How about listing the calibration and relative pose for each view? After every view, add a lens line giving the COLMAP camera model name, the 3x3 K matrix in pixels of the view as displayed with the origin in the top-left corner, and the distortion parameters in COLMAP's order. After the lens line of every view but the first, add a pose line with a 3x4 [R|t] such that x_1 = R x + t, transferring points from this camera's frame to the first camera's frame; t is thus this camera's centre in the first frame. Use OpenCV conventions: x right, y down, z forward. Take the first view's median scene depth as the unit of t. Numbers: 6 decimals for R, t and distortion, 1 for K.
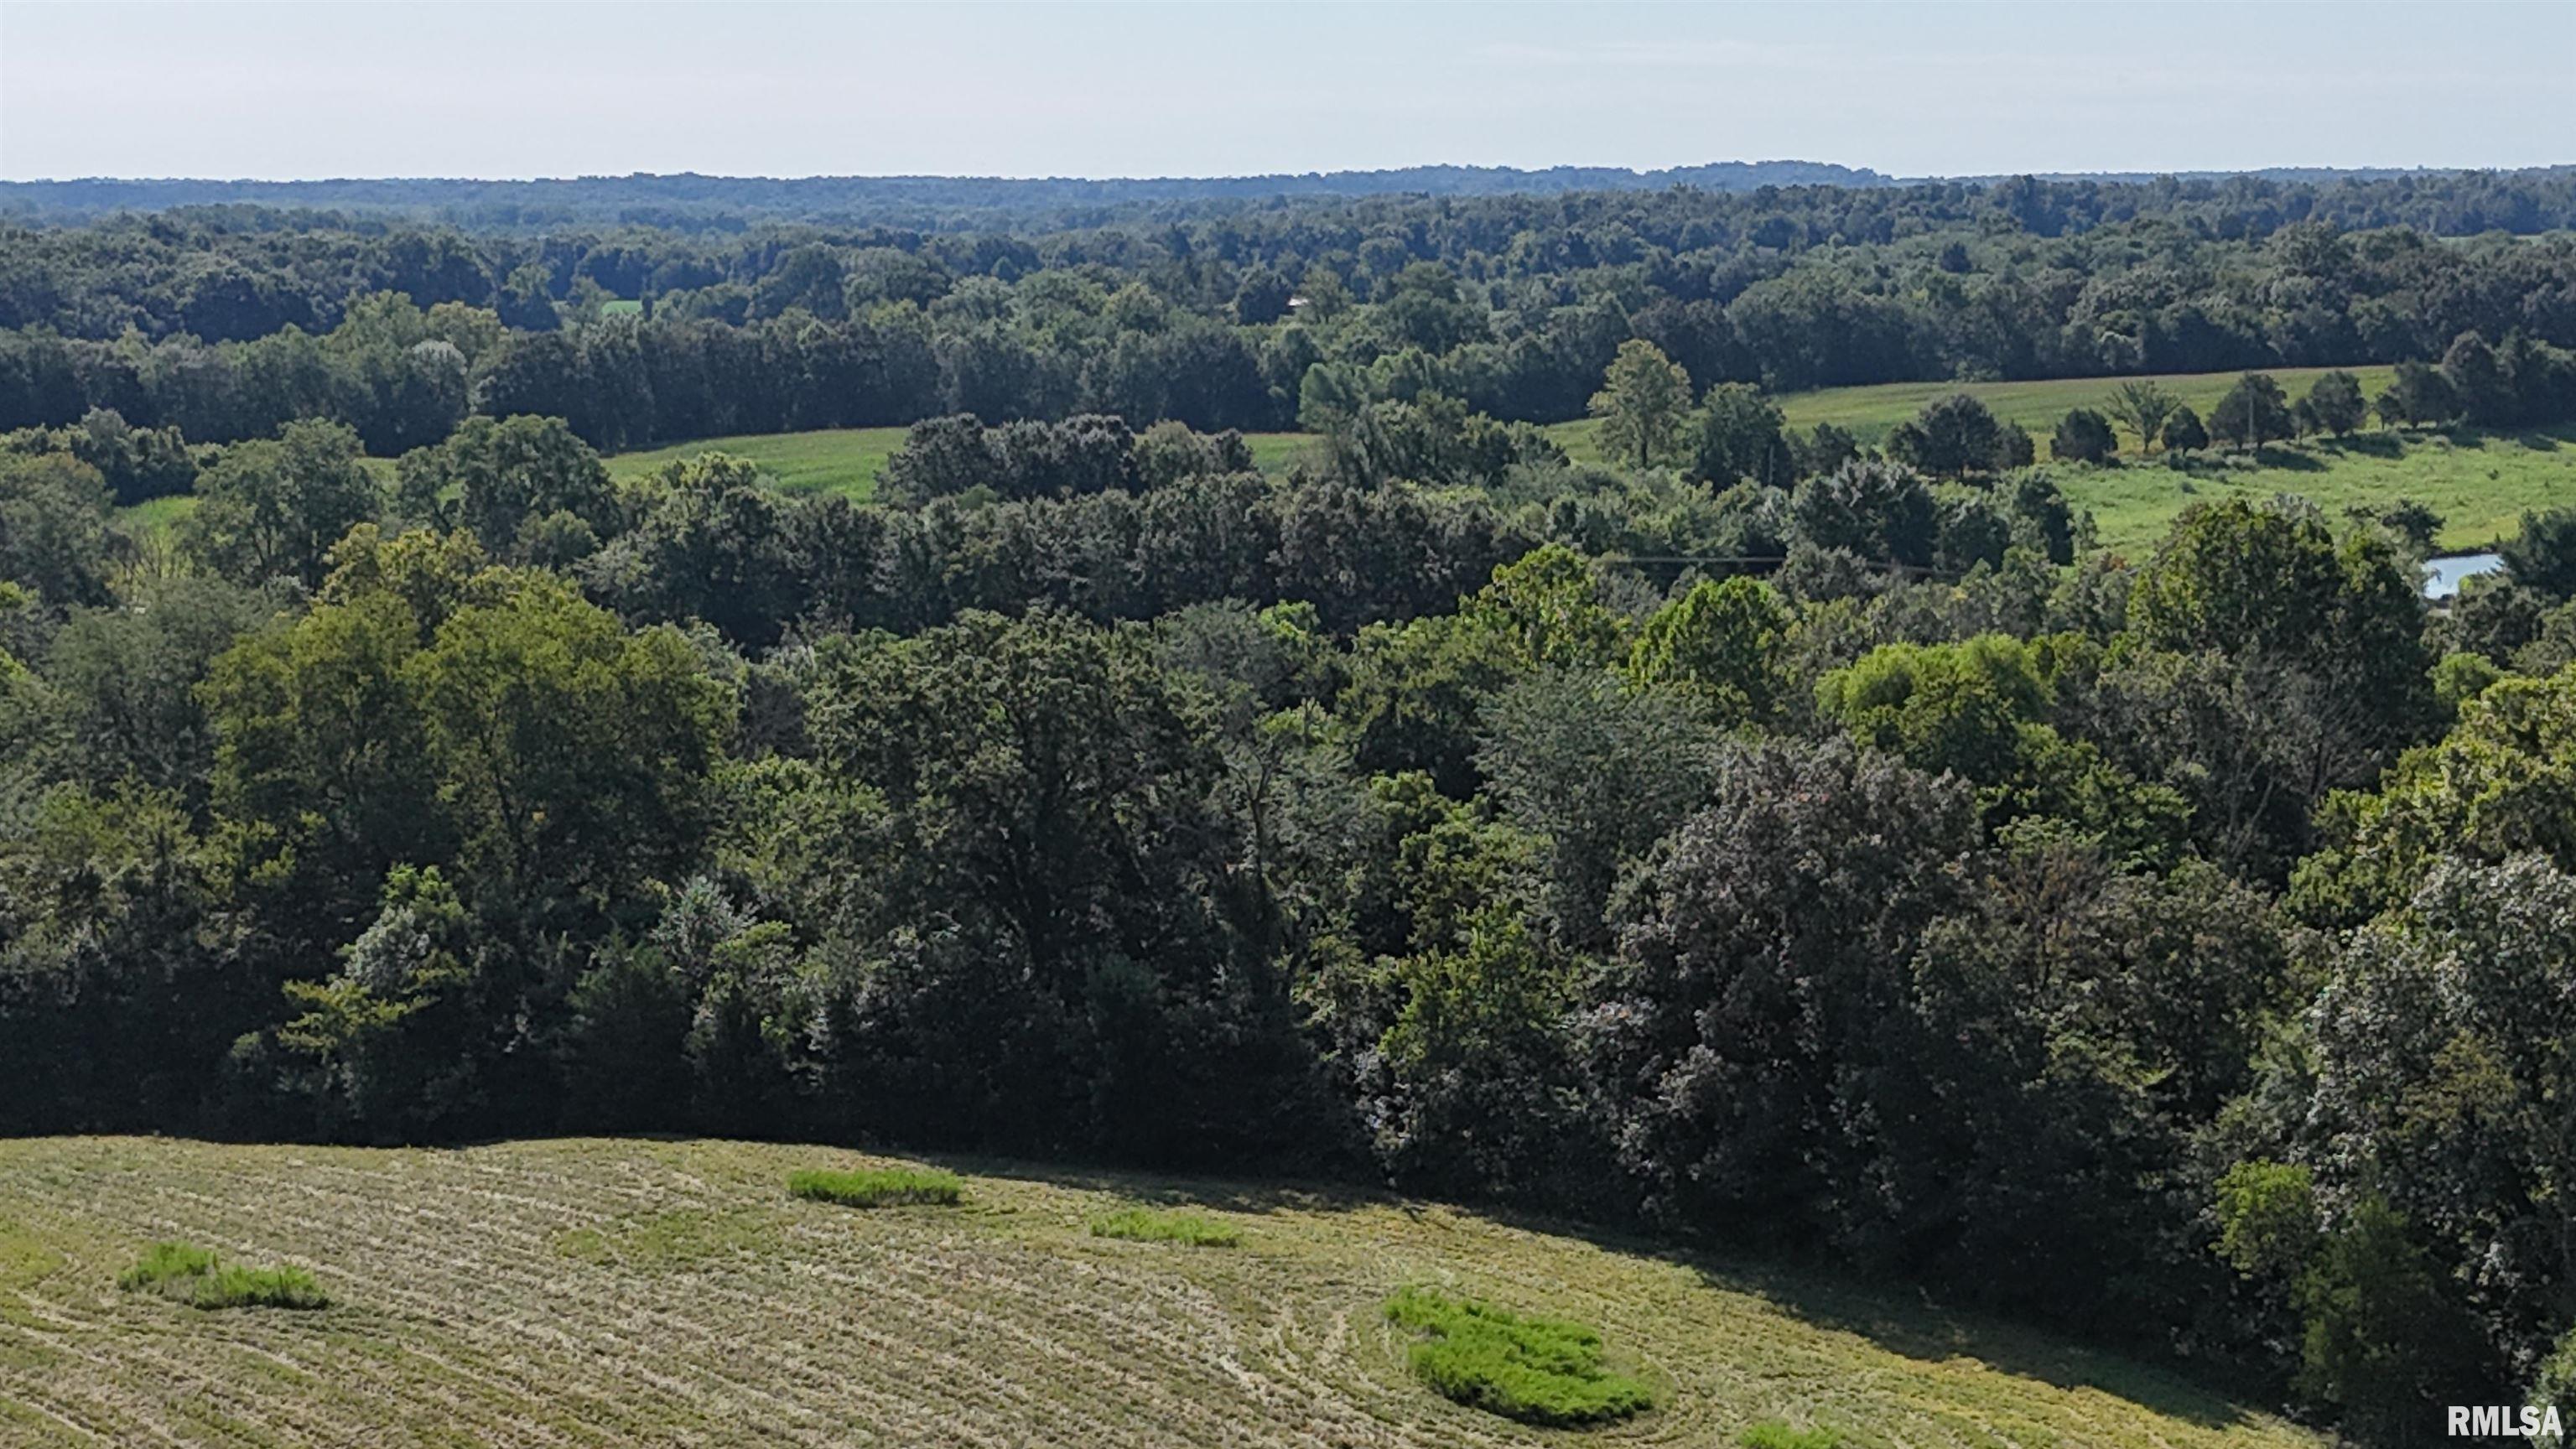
lens RADIAL K [[4308.8, 0, 1288.0], [0, 4308.8, 724.5], [0, 0, 1]] dist [0.069701, 0.106189]
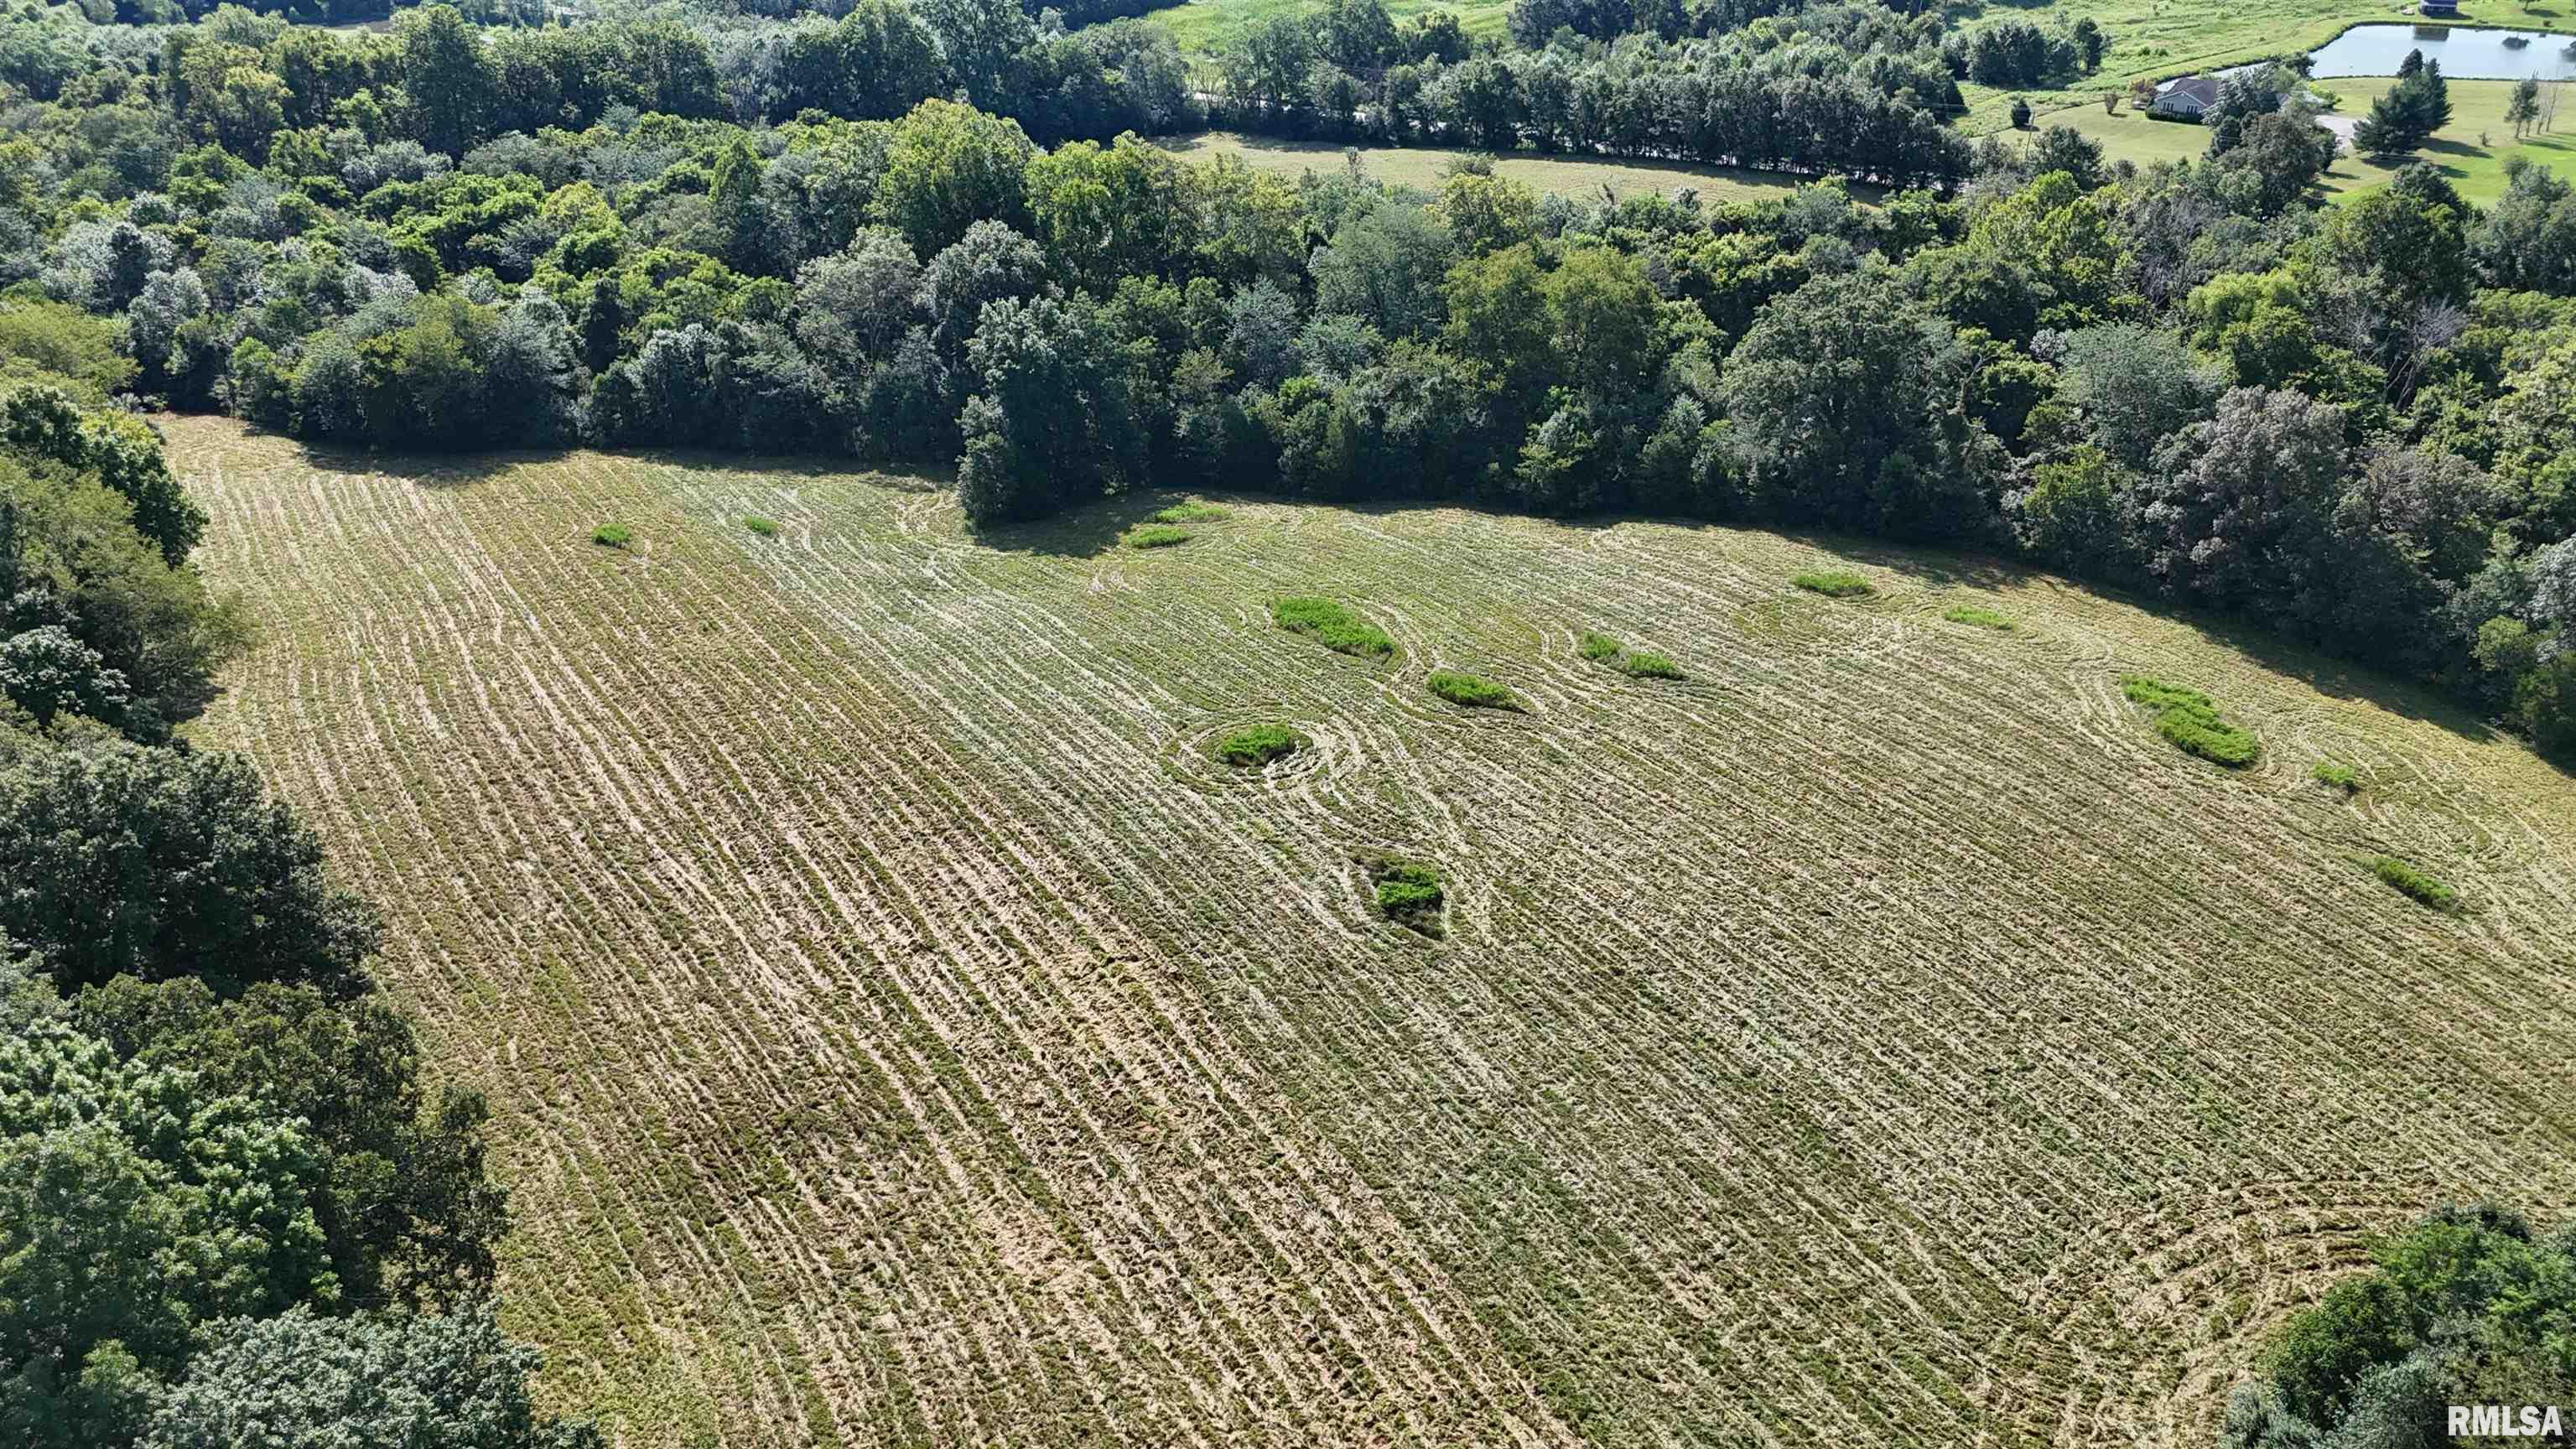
lens RADIAL K [[1912.7, 0, 1288.0], [0, 1912.7, 724.5], [0, 0, 1]] dist [0.053996, -0.031046]
pose [[0.995098, 0.036061, -0.092084, -0.257425], [-0.000901, 0.934415, 0.356185, -0.171873], [0.098889, -0.354356, 0.929867, -0.034114]]
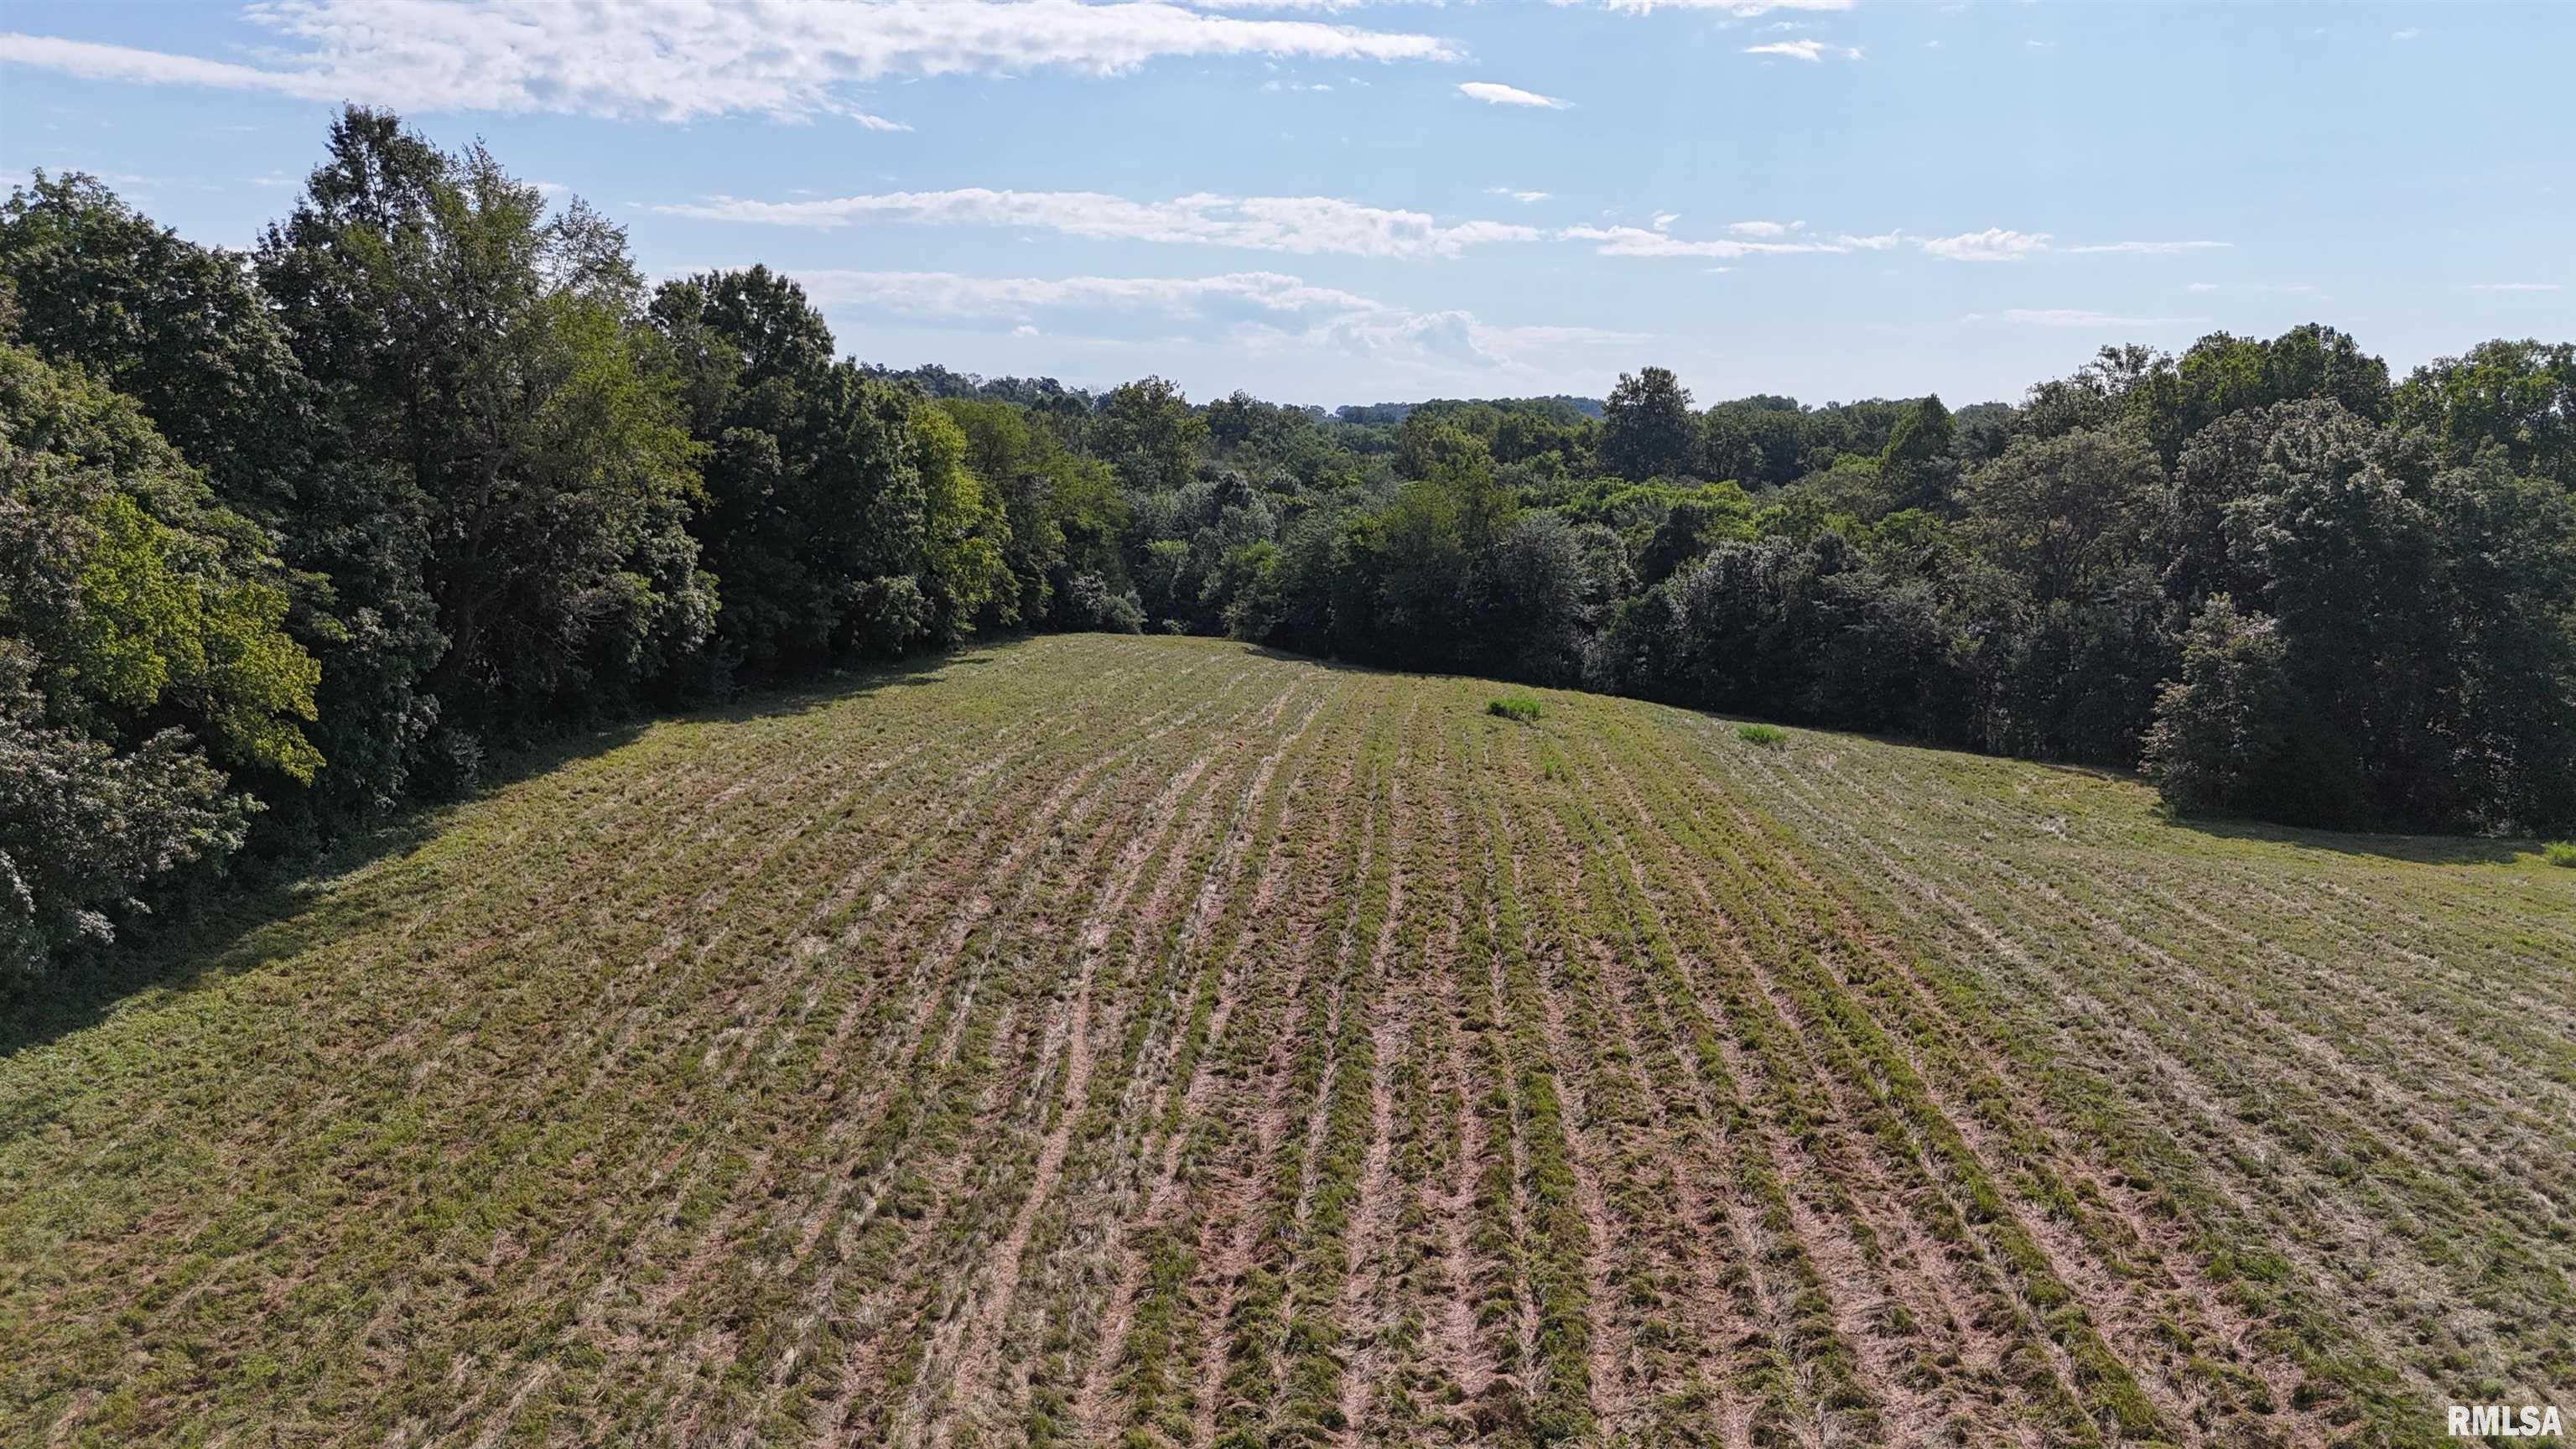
lens RADIAL K [[1912.7, 0, 1288.0], [0, 1912.7, 724.5], [0, 0, 1]] dist [0.053996, -0.031046]
pose [[0.735397, 0.113622, -0.668043, -0.355714], [-0.098321, 0.993301, 0.060710, 0.070044], [0.670466, 0.021037, 0.741642, 0.408230]]
